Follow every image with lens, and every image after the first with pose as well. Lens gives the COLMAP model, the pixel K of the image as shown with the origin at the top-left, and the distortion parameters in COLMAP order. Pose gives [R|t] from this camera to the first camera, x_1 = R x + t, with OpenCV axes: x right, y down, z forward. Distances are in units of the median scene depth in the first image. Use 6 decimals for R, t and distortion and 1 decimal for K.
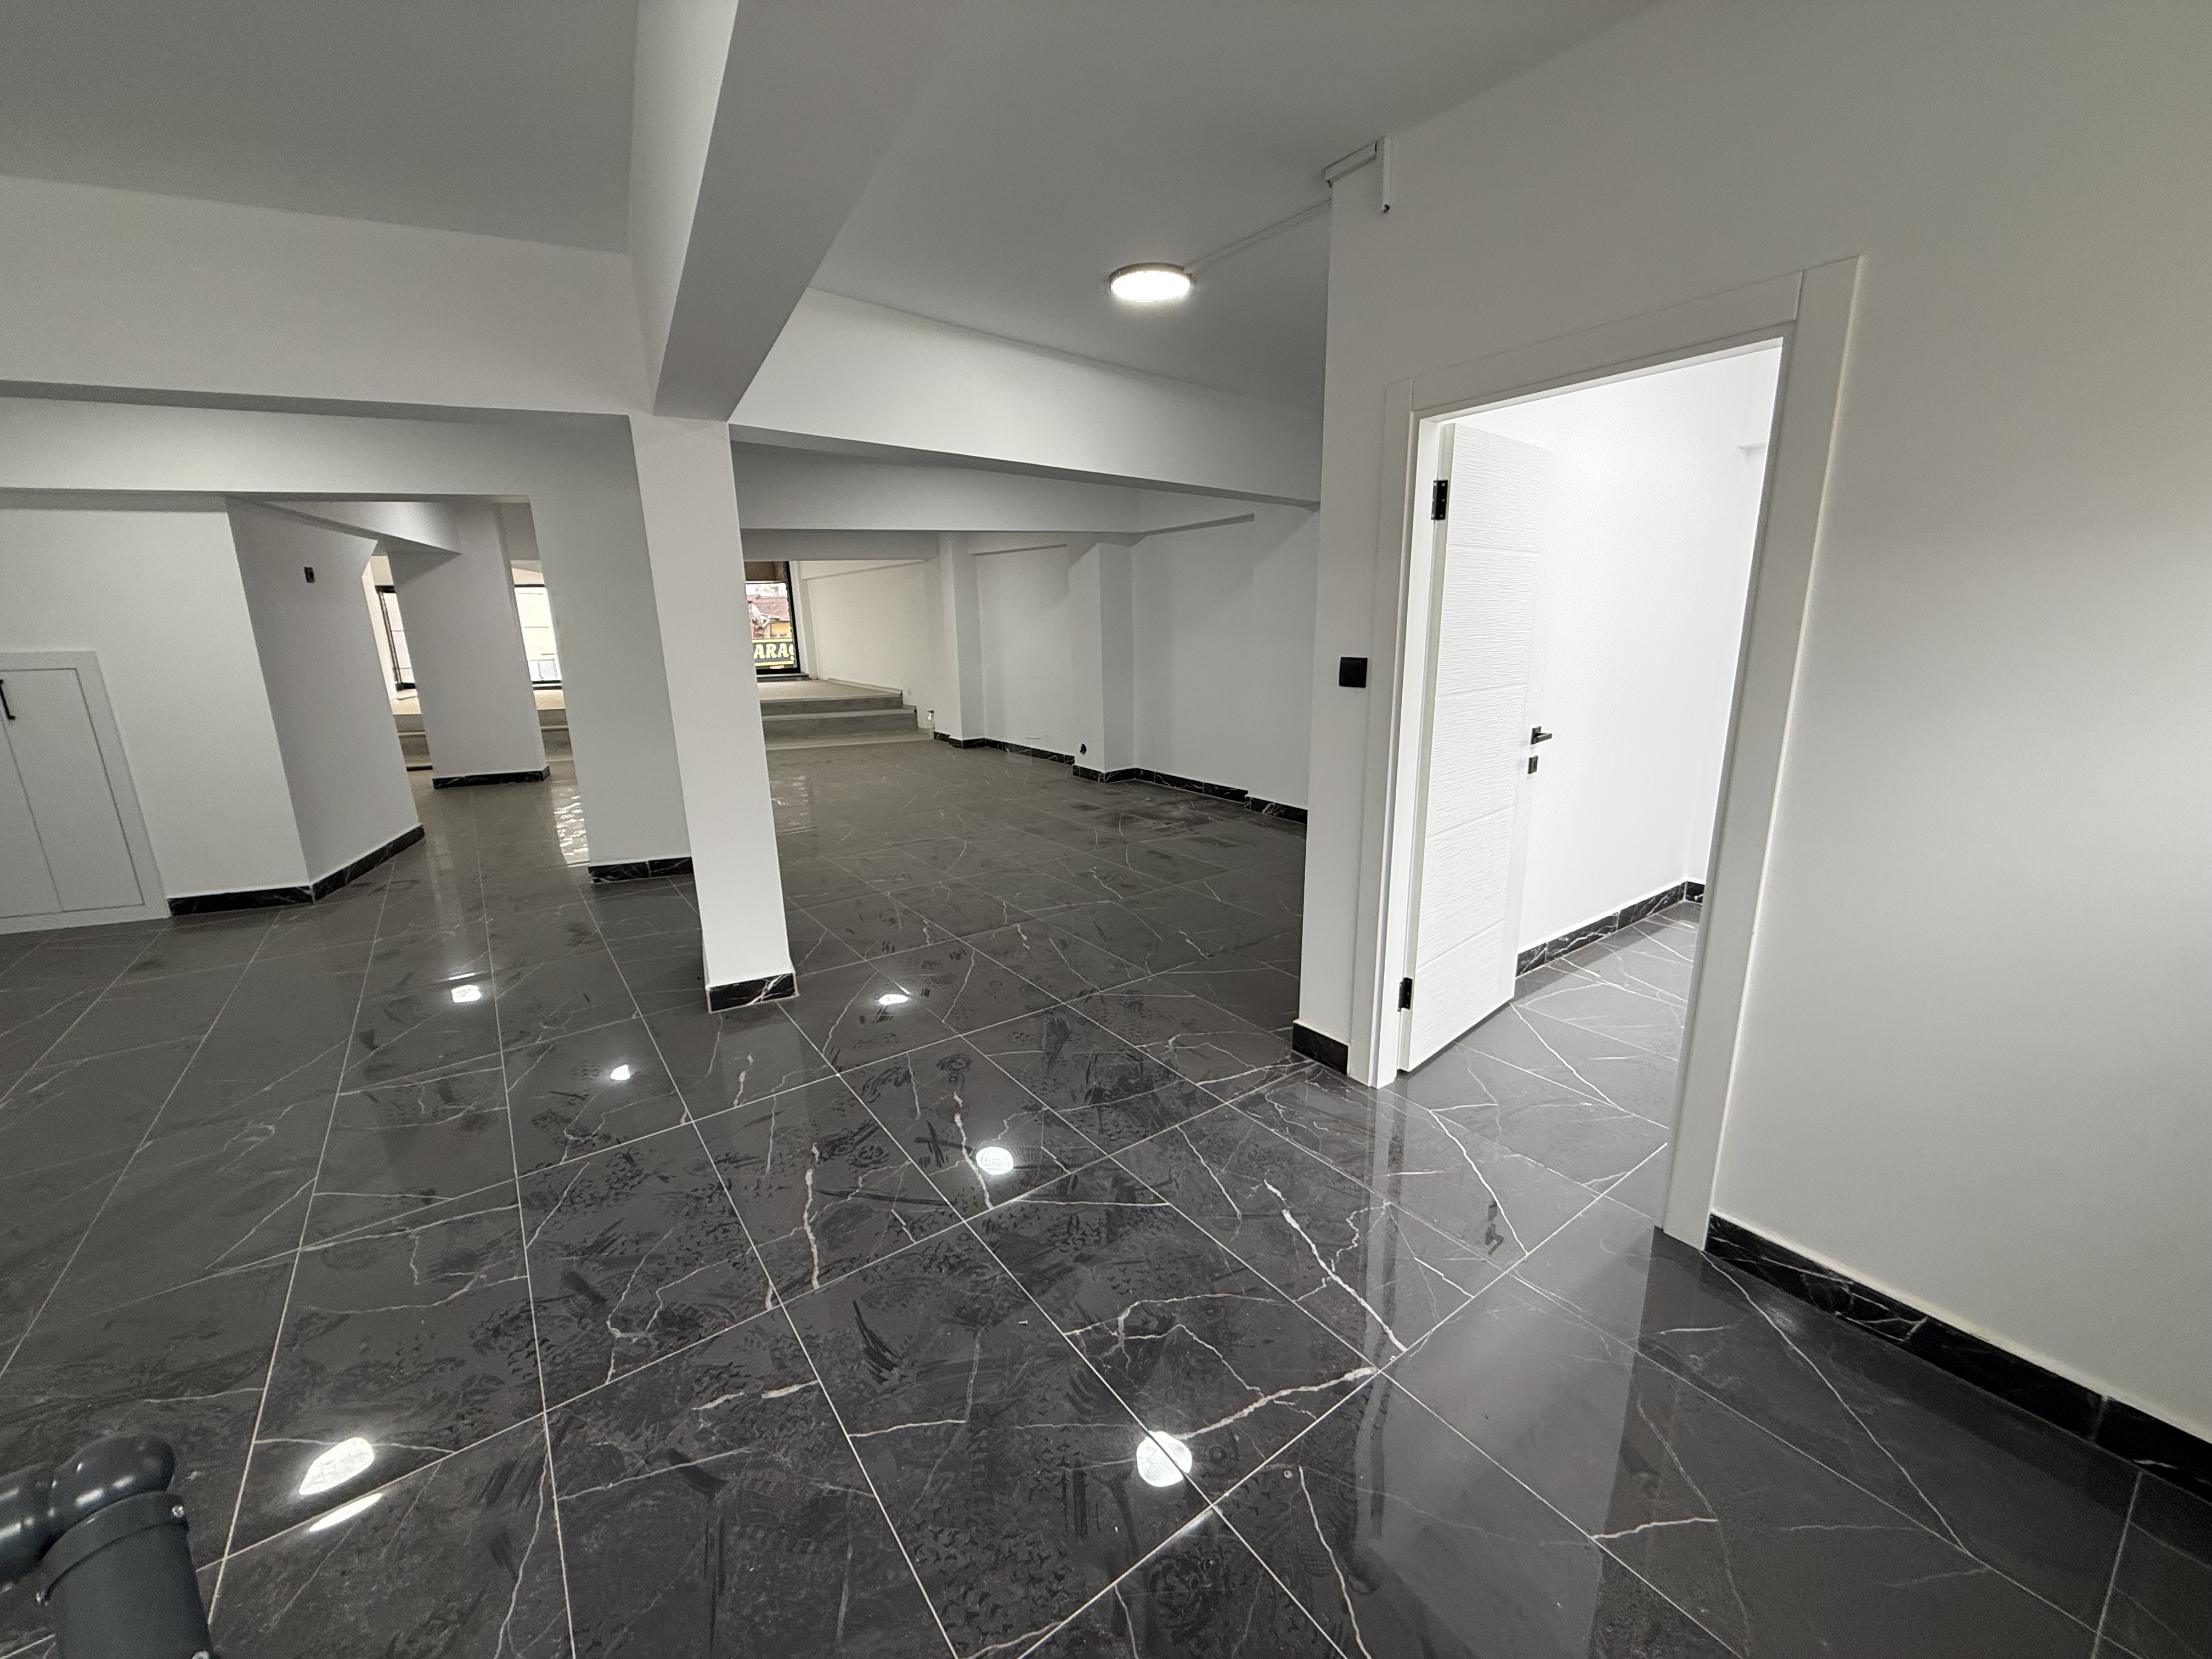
lens RADIAL K [[877.4, 0, 1099.2], [0, 877.4, 831.5], [0, 0, 1]] dist [-0.000031, 0.000105]
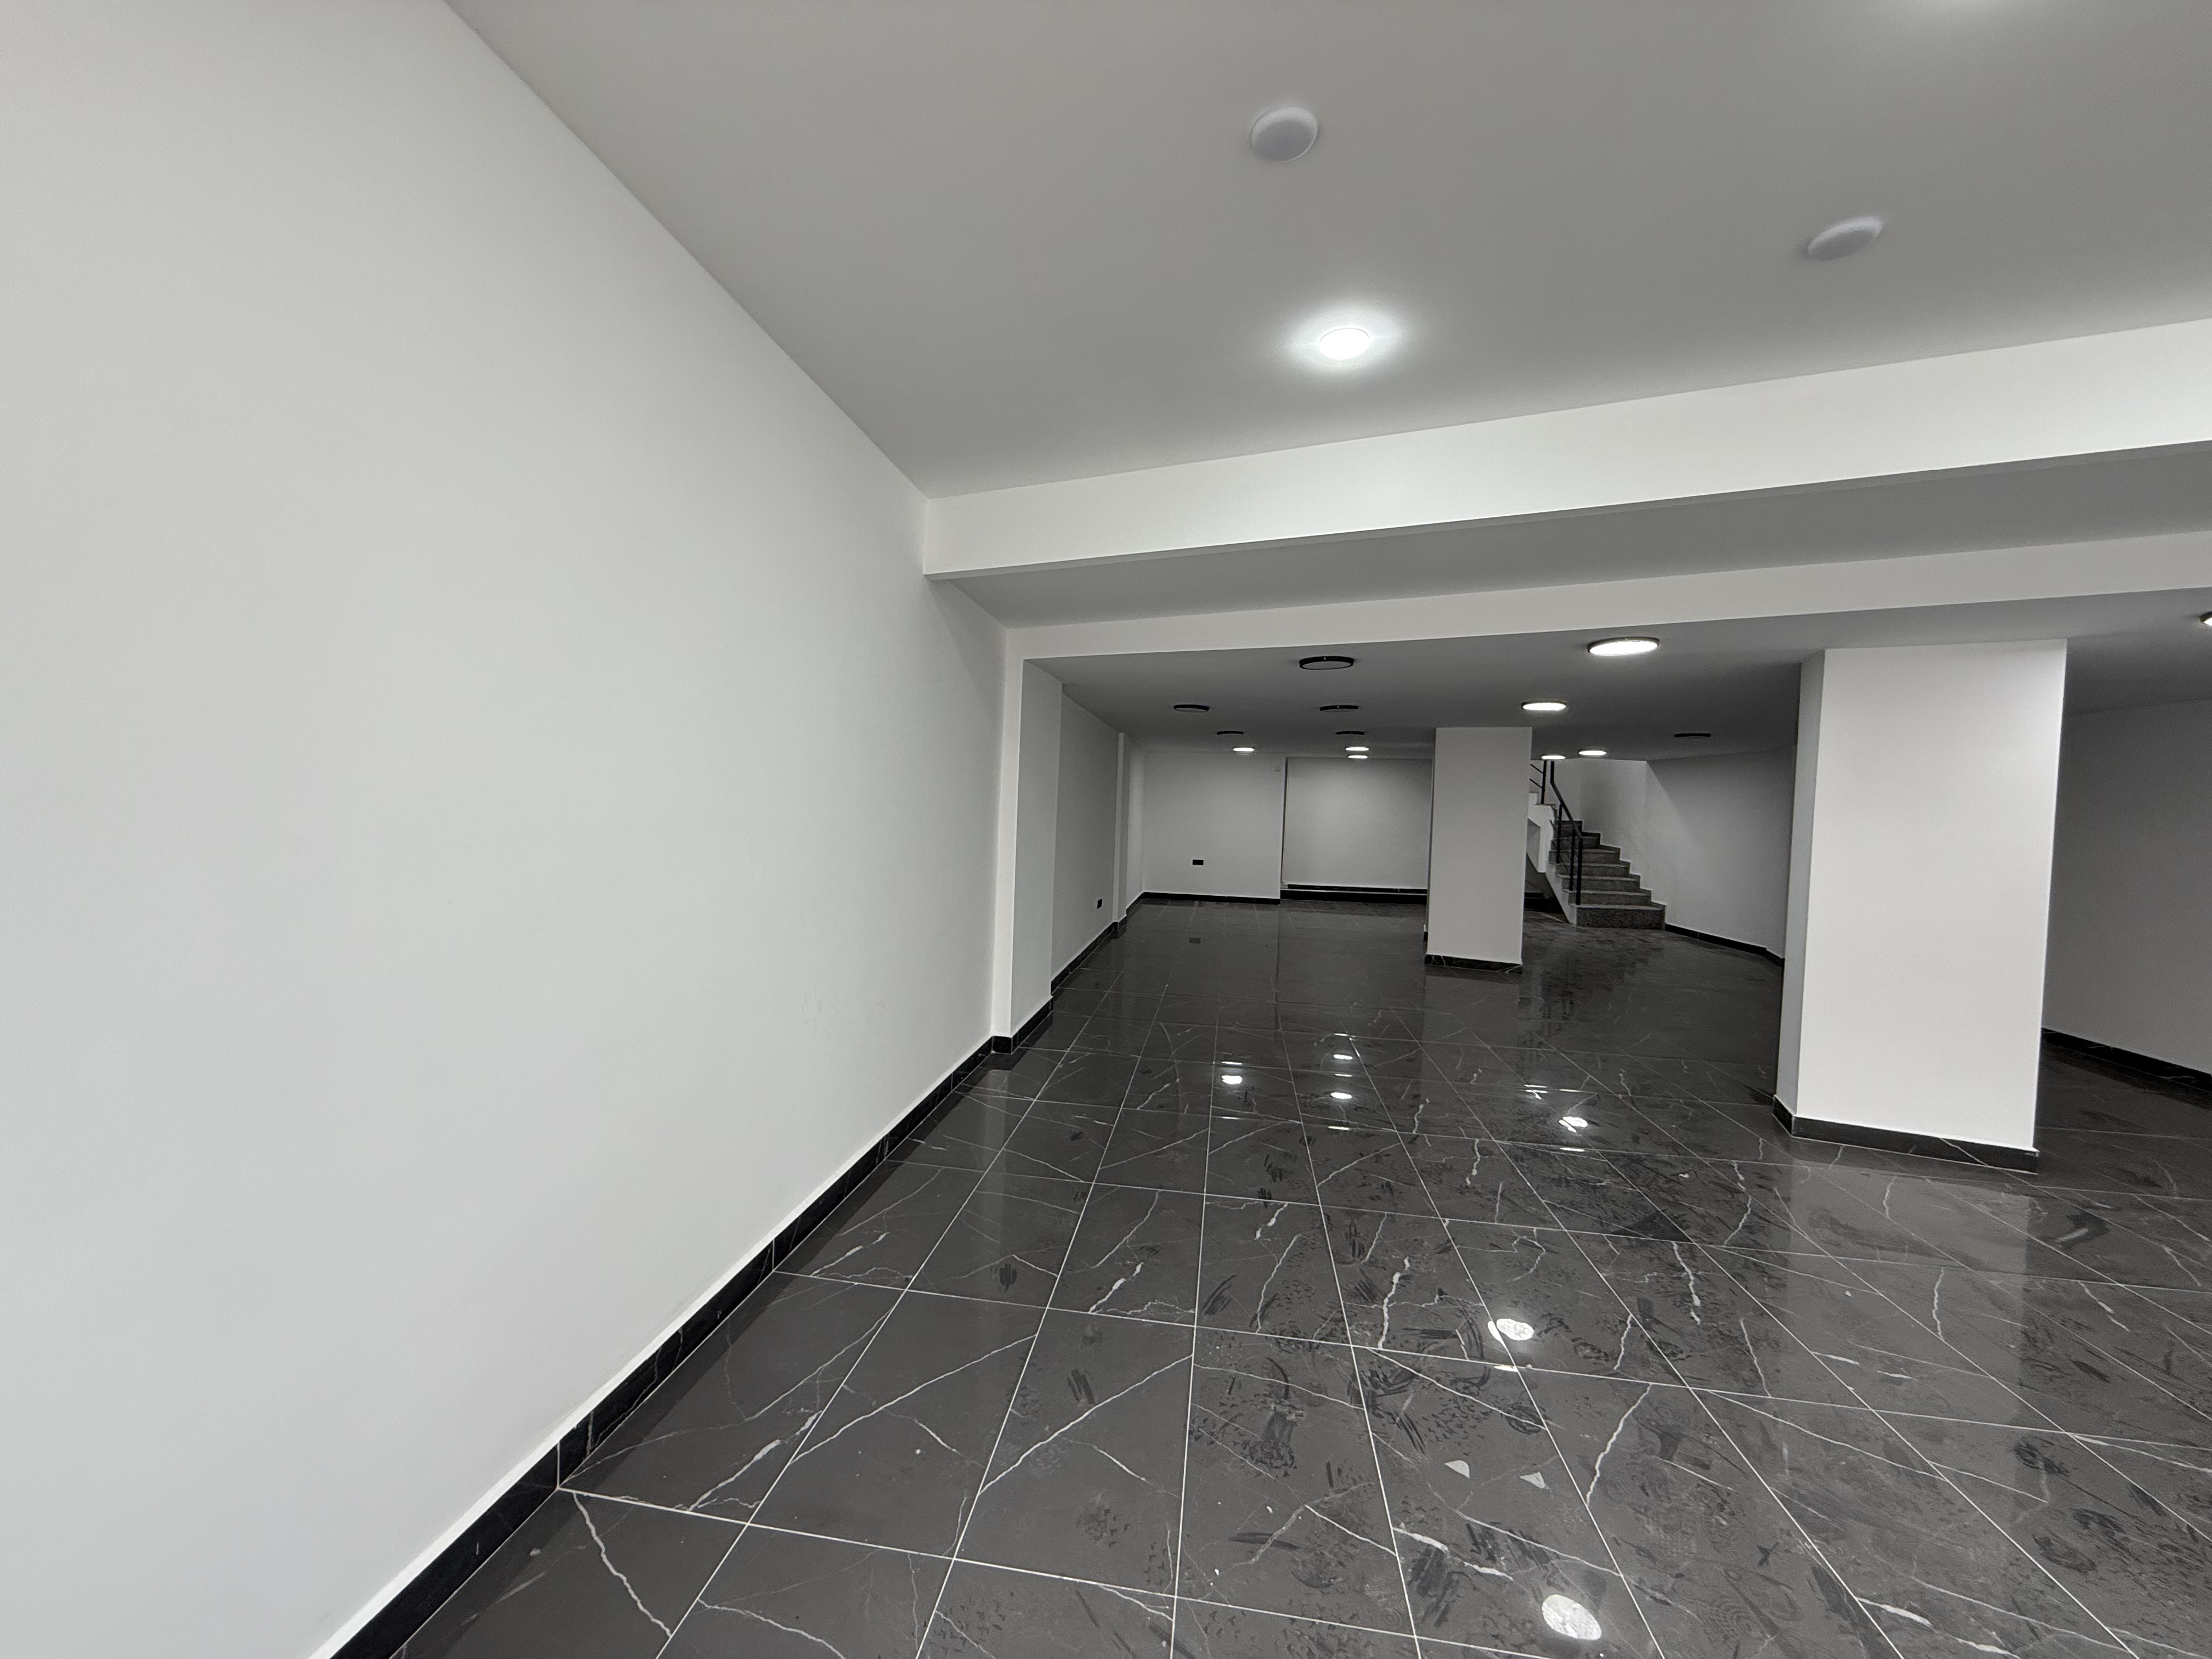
lens RADIAL K [[877.4, 0, 1099.2], [0, 877.4, 831.5], [0, 0, 1]] dist [-0.000031, 0.000105]
pose [[0.711664, 0.061928, -0.699786, 0.101922], [-0.211770, 0.968683, -0.129640, 0.058125], [0.669842, 0.240454, 0.702491, -0.319305]]
